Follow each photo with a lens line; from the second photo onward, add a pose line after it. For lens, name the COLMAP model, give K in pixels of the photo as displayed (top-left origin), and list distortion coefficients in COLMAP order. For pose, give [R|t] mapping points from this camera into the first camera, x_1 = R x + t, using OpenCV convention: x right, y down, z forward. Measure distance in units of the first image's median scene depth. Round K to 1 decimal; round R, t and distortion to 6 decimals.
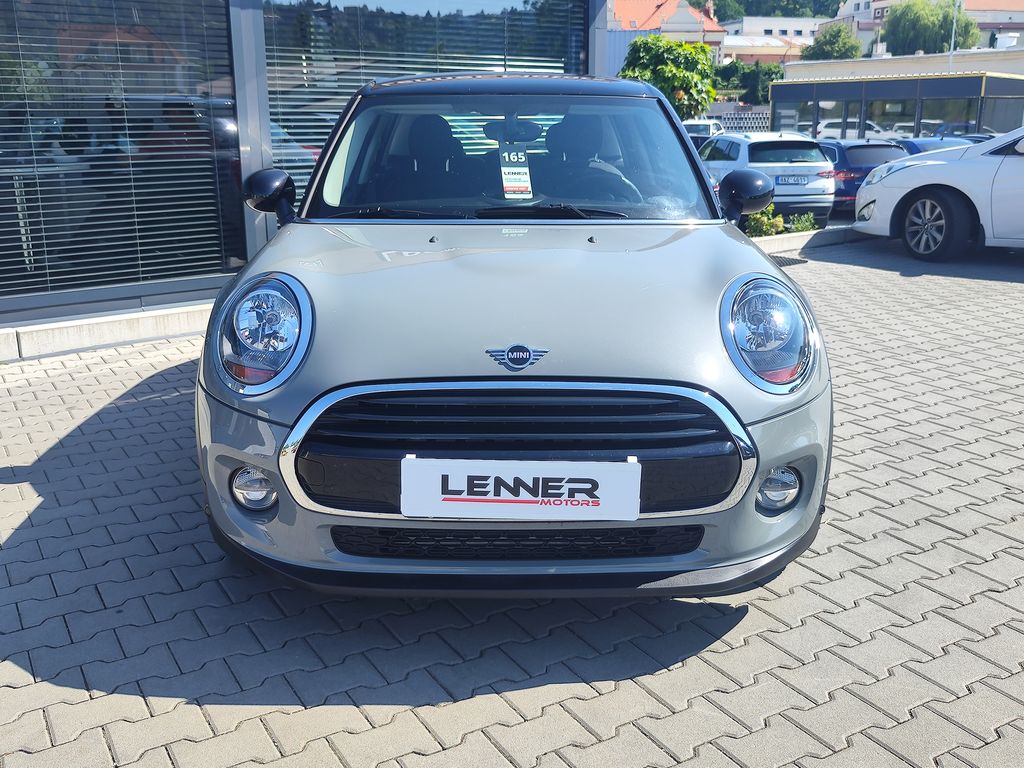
lens RADIAL K [[1000.8, 0, 512.0], [0, 1000.8, 384.0], [0, 0, 1]] dist [0.118230, -0.245608]
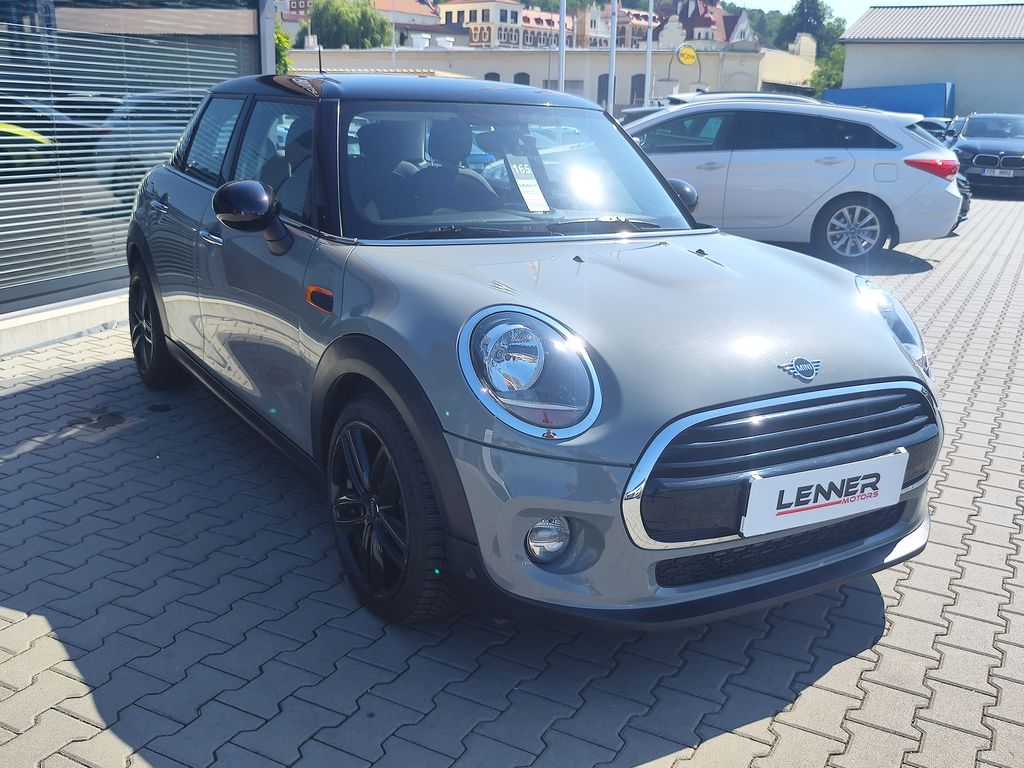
lens RADIAL K [[1000.8, 0, 512.0], [0, 1000.8, 384.0], [0, 0, 1]] dist [0.118230, -0.245608]
pose [[0.848074, -0.104965, 0.519378, -0.824177], [0.096885, 0.994377, 0.042761, -0.088788], [-0.520946, 0.014055, 0.853474, 0.254436]]
